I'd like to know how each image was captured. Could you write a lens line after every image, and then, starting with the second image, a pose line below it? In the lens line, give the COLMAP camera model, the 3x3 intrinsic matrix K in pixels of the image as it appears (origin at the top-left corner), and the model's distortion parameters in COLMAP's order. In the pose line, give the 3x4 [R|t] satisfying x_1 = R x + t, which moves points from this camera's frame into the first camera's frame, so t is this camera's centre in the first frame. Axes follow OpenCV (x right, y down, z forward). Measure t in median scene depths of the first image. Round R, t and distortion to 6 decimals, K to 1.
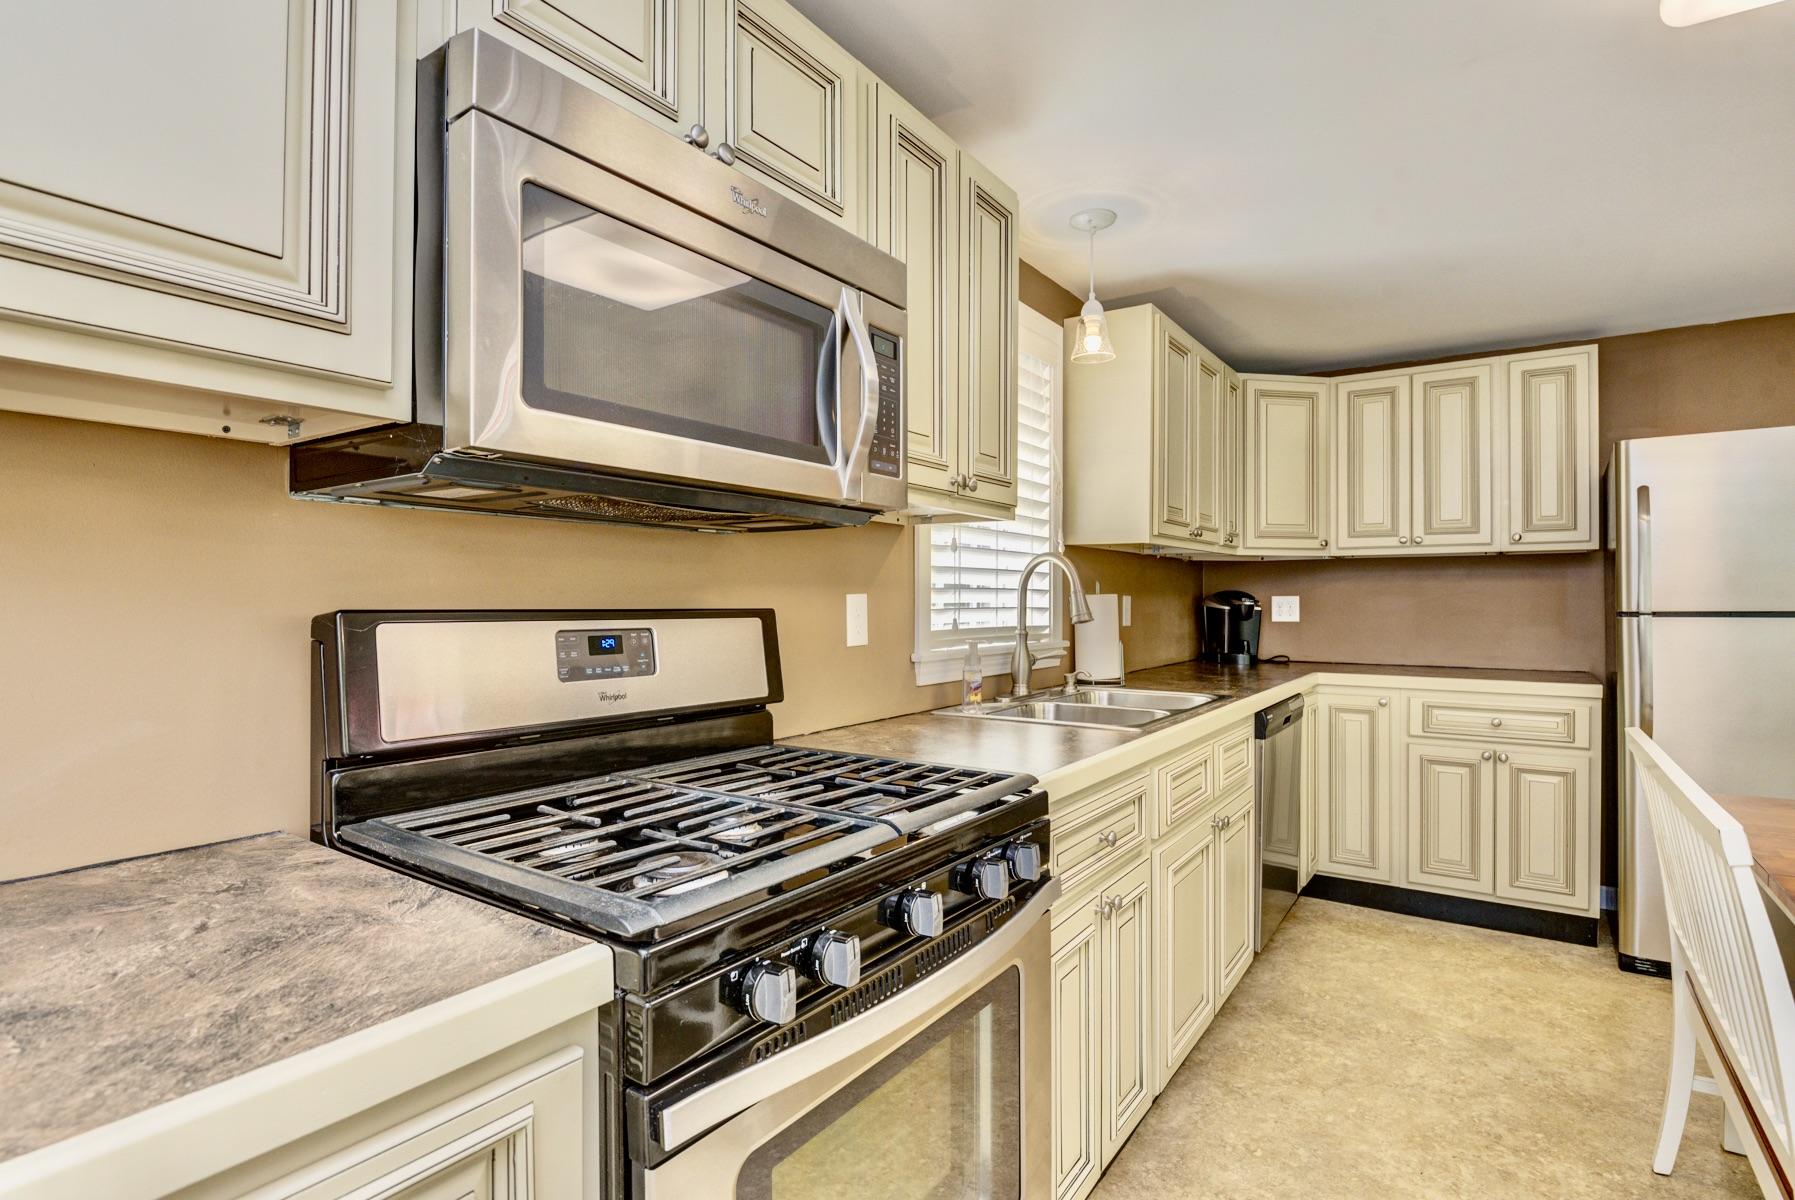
lens RADIAL K [[874.0, 0, 892.6], [0, 874.0, 597.6], [0, 0, 1]] dist [-0.024726, -0.001324]
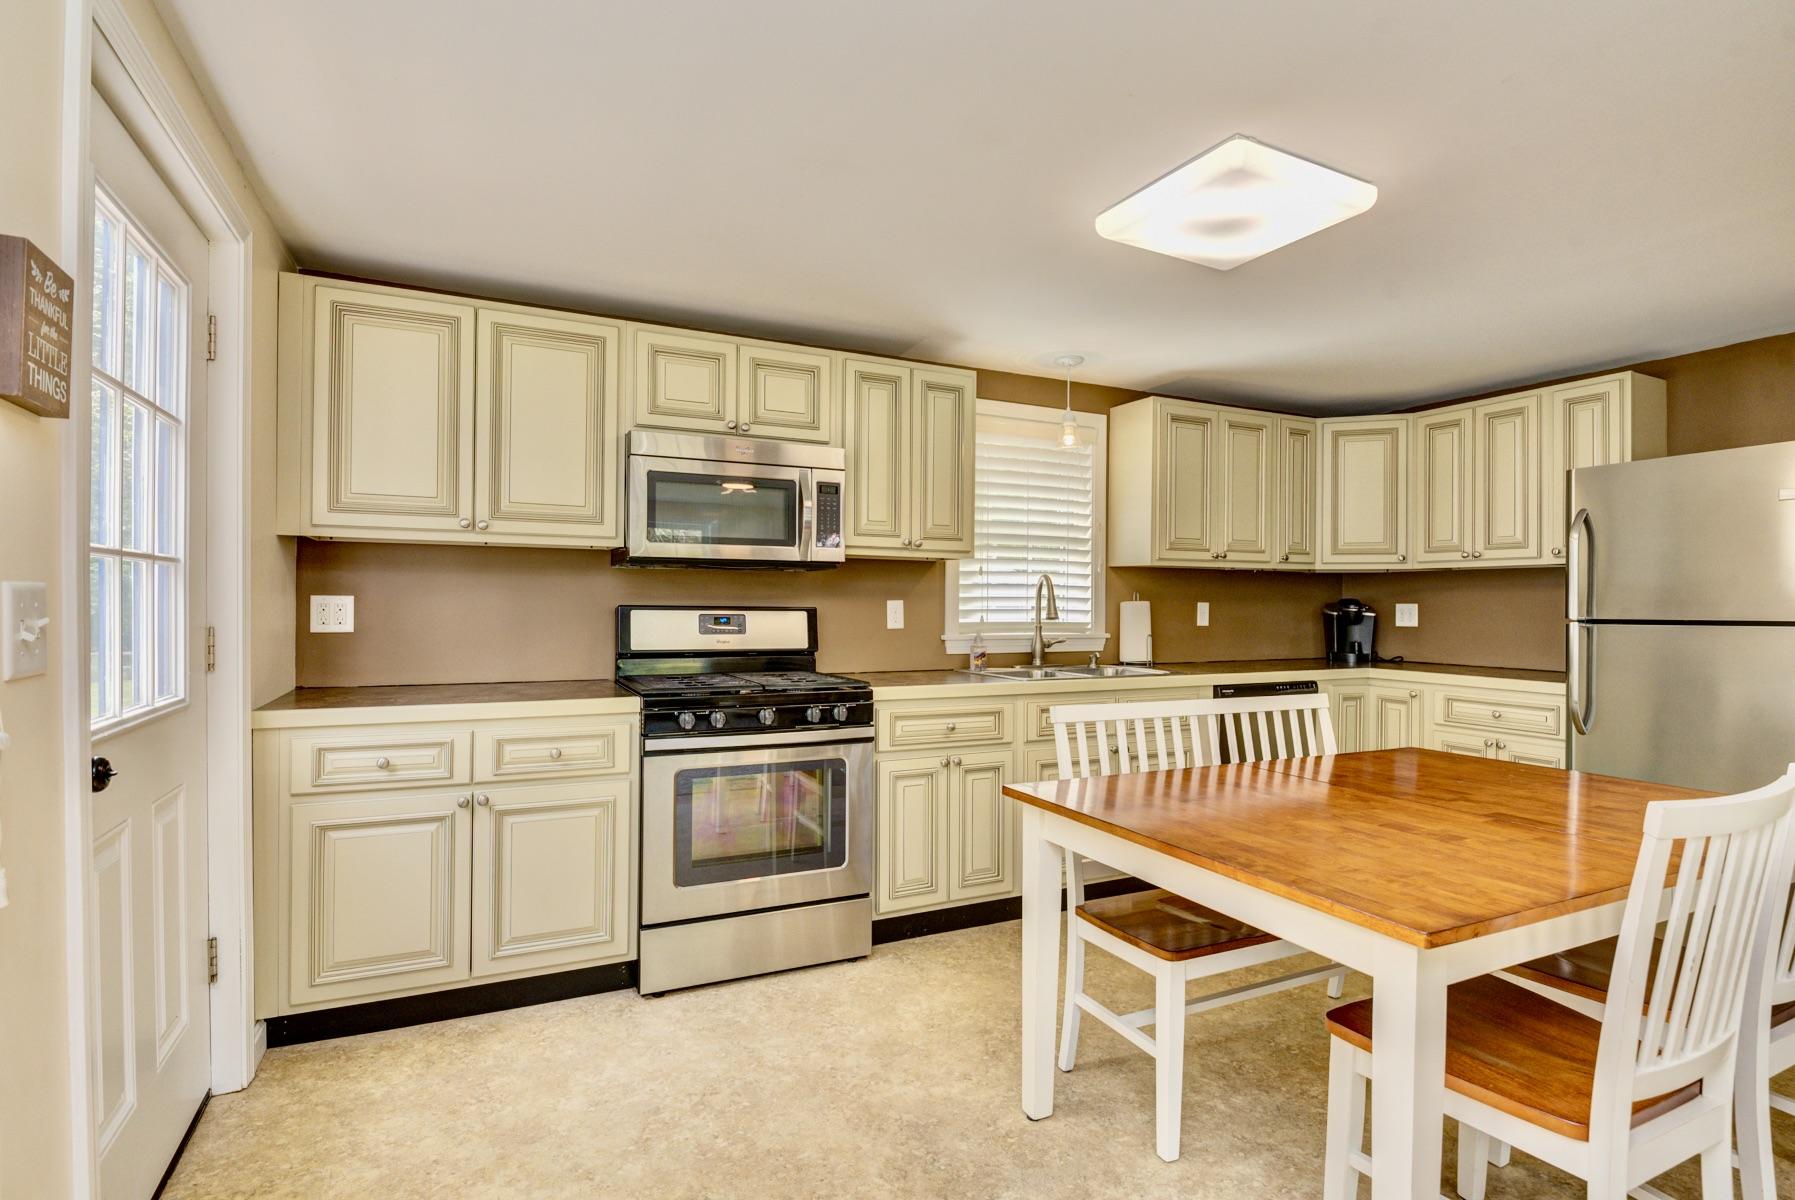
lens RADIAL K [[874.0, 0, 900.6], [0, 874.0, 604.4], [0, 0, 1]] dist [-0.024726, -0.001324]
pose [[0.872289, 0.007561, -0.488933, 0.636303], [-0.006142, 0.999971, 0.004507, -0.002896], [0.488953, -0.000929, 0.872310, -0.439061]]
